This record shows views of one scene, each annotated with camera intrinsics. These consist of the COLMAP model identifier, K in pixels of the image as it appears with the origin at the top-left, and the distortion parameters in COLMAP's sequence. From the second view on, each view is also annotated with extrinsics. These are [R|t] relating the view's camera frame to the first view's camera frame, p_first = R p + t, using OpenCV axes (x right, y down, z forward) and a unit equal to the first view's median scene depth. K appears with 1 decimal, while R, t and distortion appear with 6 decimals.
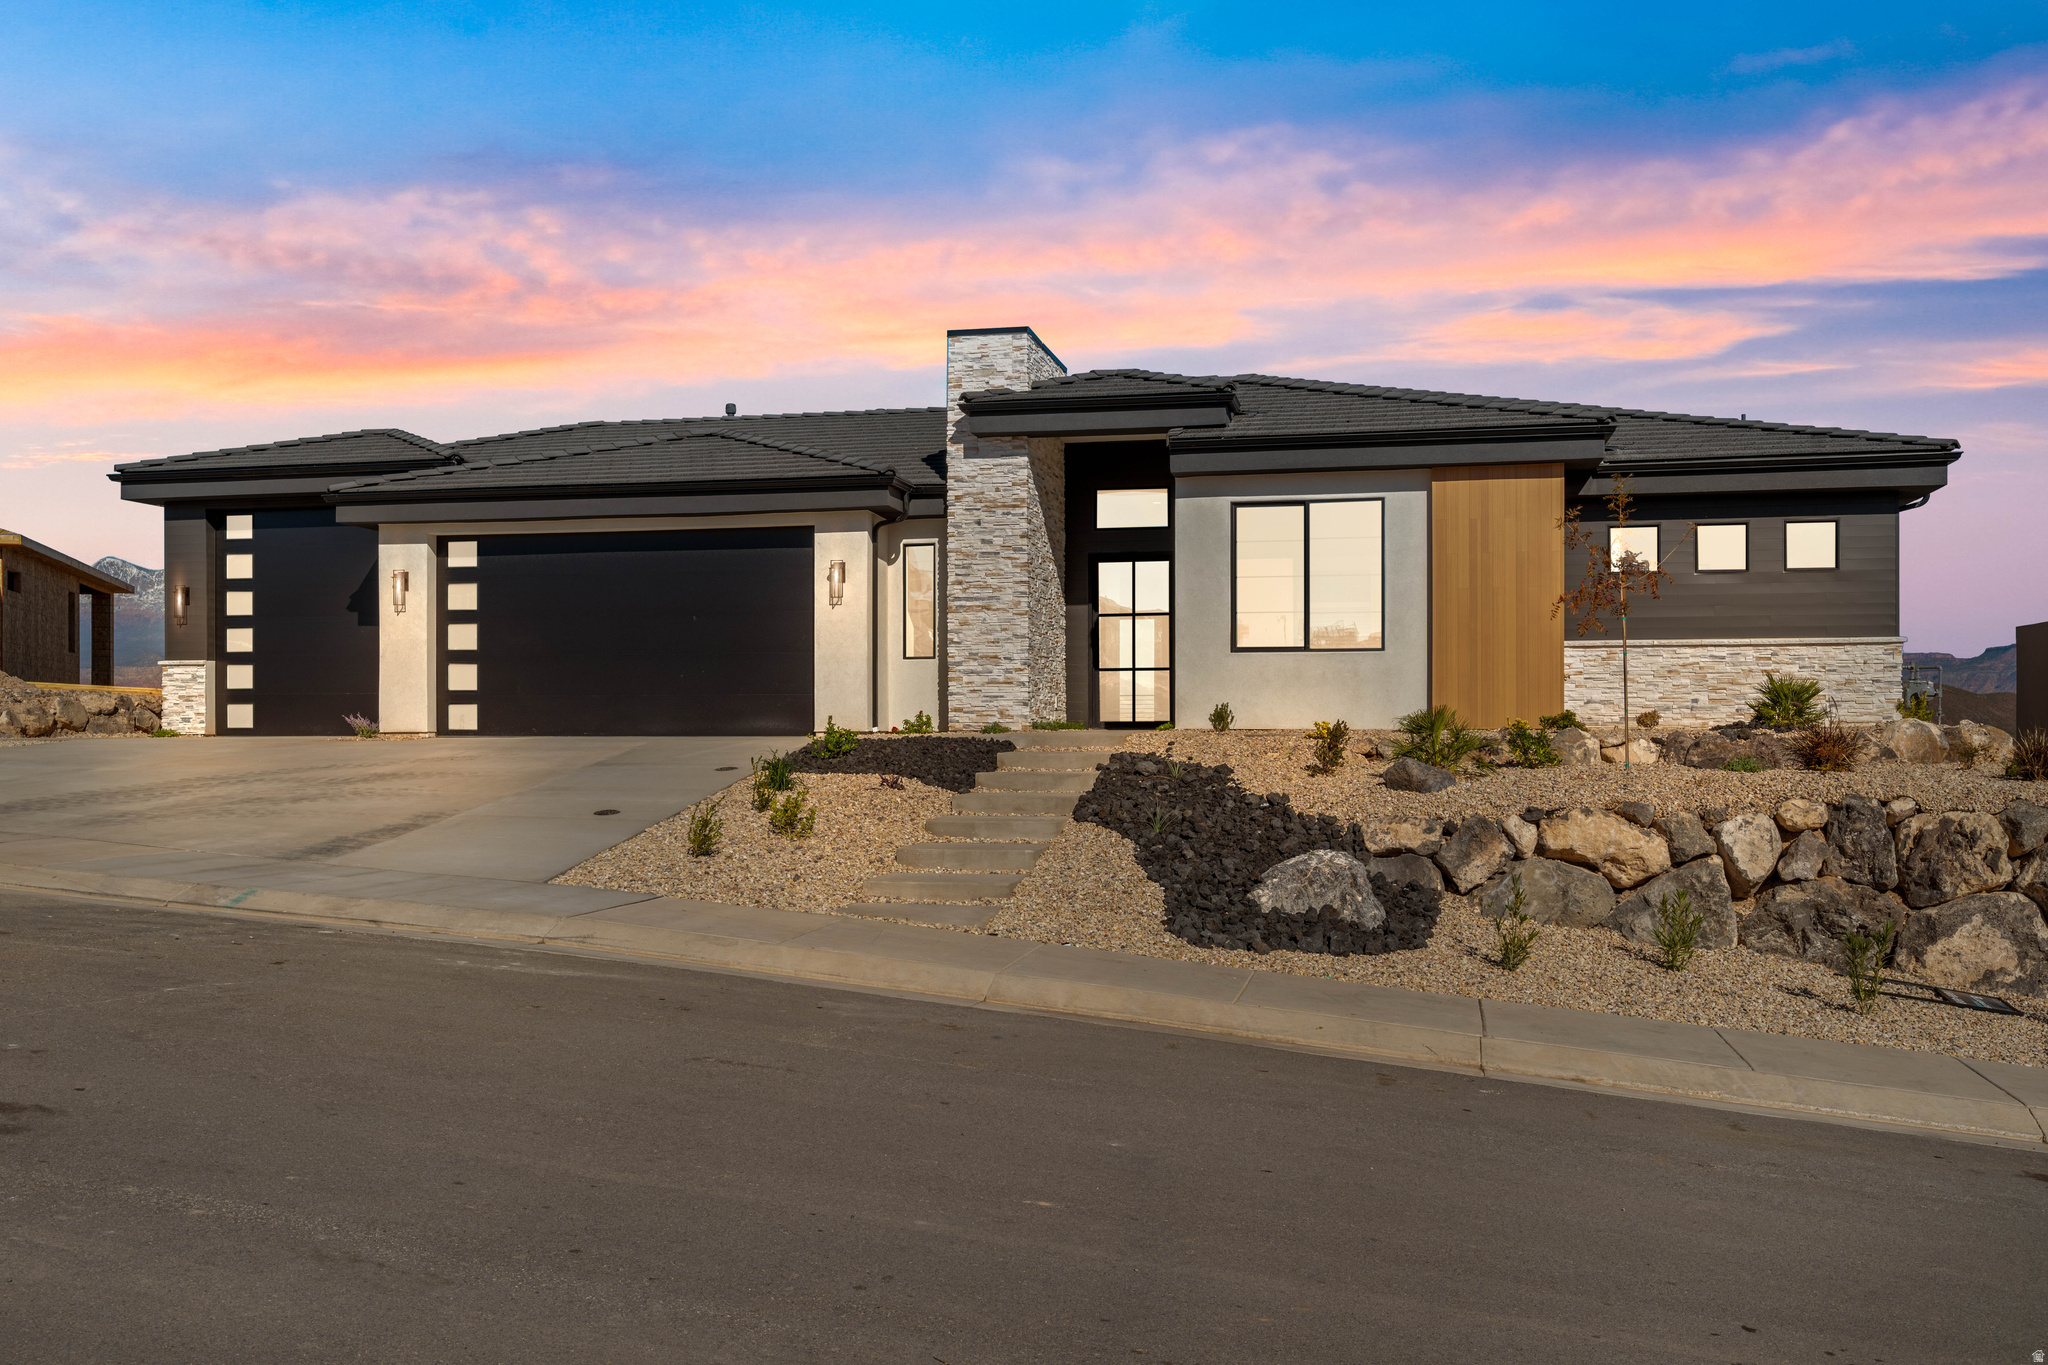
lens RADIAL K [[1772.5, 0, 1023.1], [0, 1772.5, 681.6], [0, 0, 1]] dist [-0.021315, -0.003133]
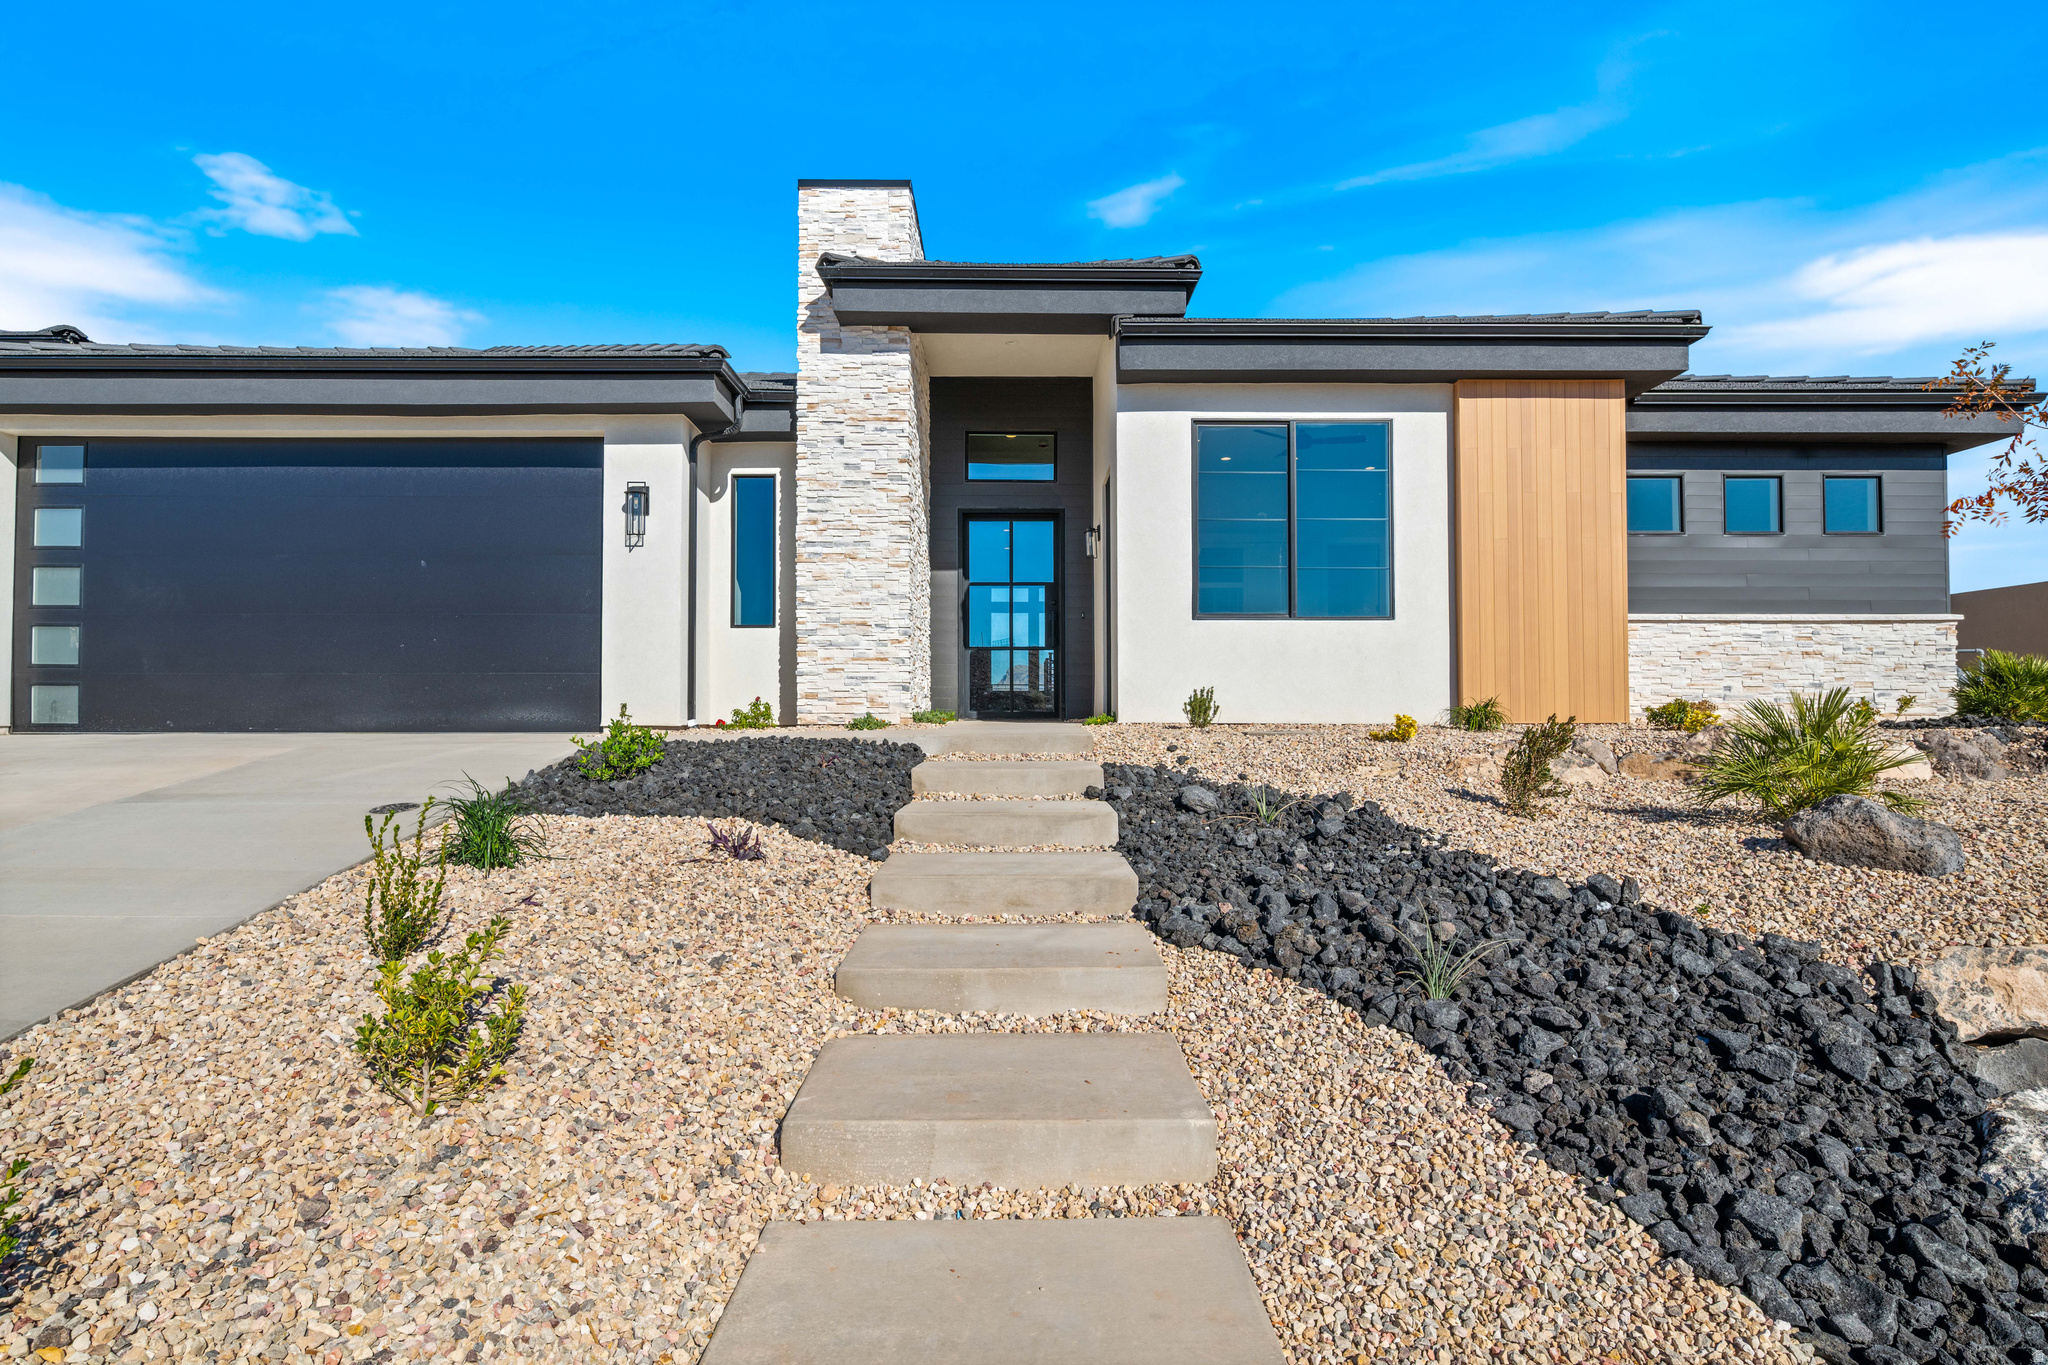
lens RADIAL K [[1106.3, 0, 1028.1], [0, 1106.3, 671.9], [0, 0, 1]] dist [0.006468, 0.001588]
pose [[0.975675, 0.008783, 0.219046, -0.049263], [-0.006955, 0.999934, -0.009114, 0.009665], [-0.219112, 0.007369, 0.975672, 0.538996]]
